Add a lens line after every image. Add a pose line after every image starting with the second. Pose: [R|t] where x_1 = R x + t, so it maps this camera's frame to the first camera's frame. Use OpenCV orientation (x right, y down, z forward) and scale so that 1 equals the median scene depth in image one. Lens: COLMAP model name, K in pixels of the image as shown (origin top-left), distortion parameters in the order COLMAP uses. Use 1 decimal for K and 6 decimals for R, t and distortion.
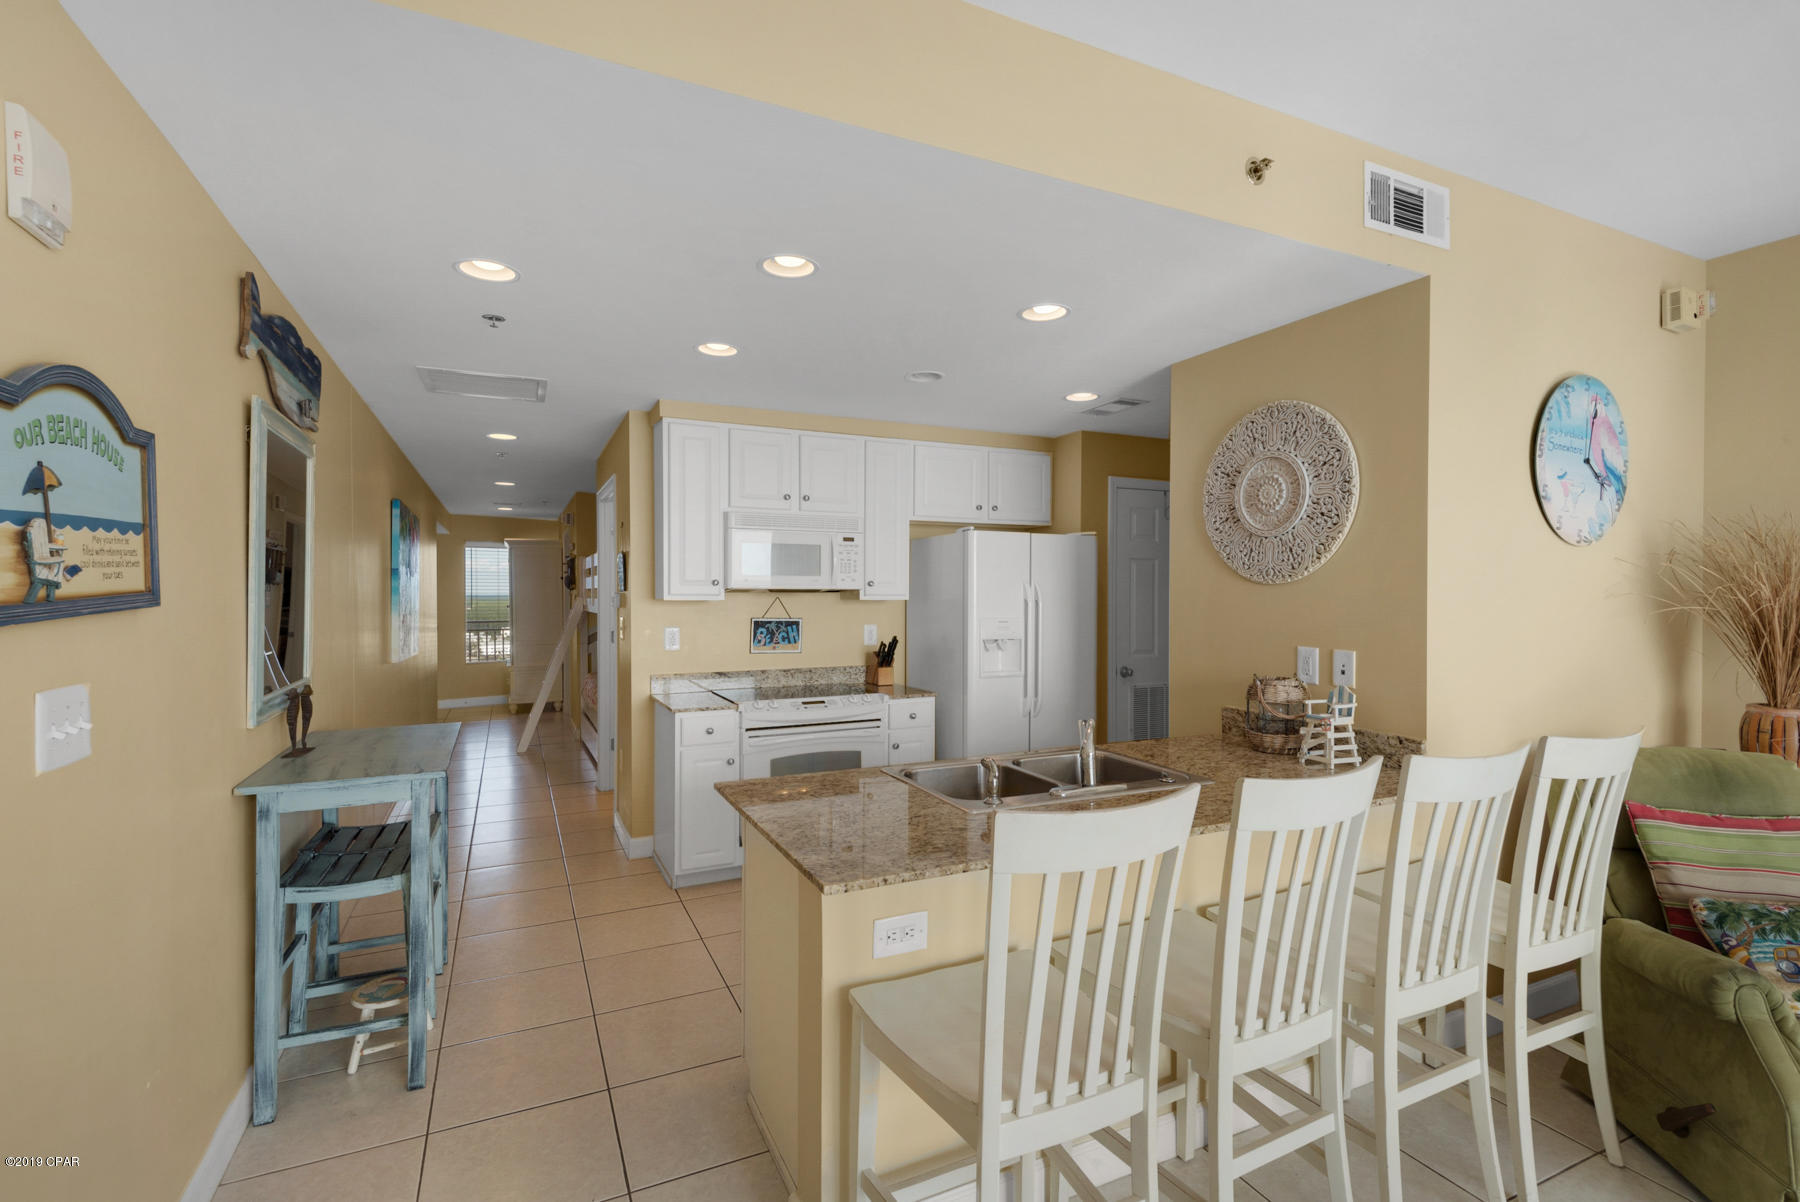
lens RADIAL K [[820.8, 0, 923.3], [0, 820.8, 597.4], [0, 0, 1]] dist [0.032884, -0.022644]
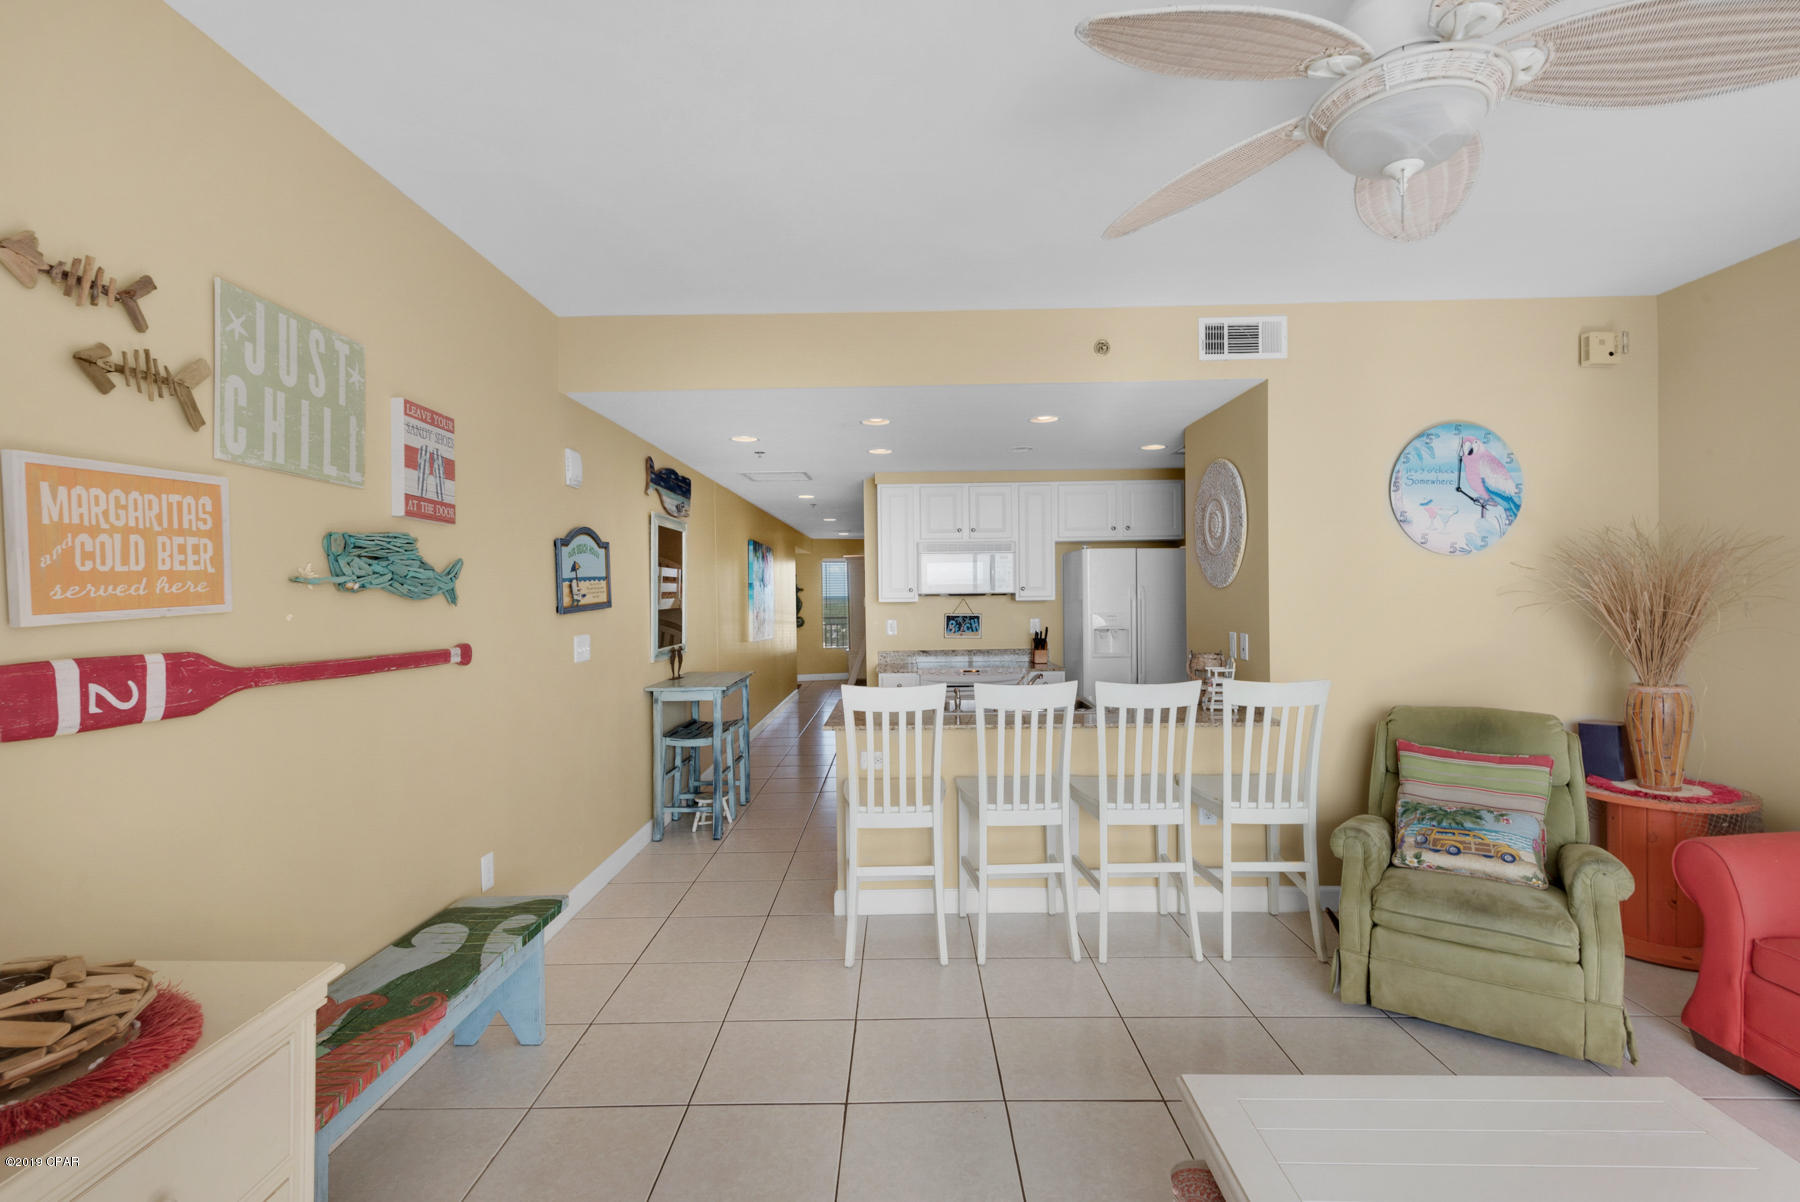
lens RADIAL K [[820.8, 0, 923.3], [0, 820.8, 597.4], [0, 0, 1]] dist [0.032884, -0.022644]
pose [[0.905204, -0.009975, -0.424861, 0.578719], [0.010881, 0.999941, -0.000295, -0.005335], [0.424839, -0.004356, 0.905259, -0.504092]]
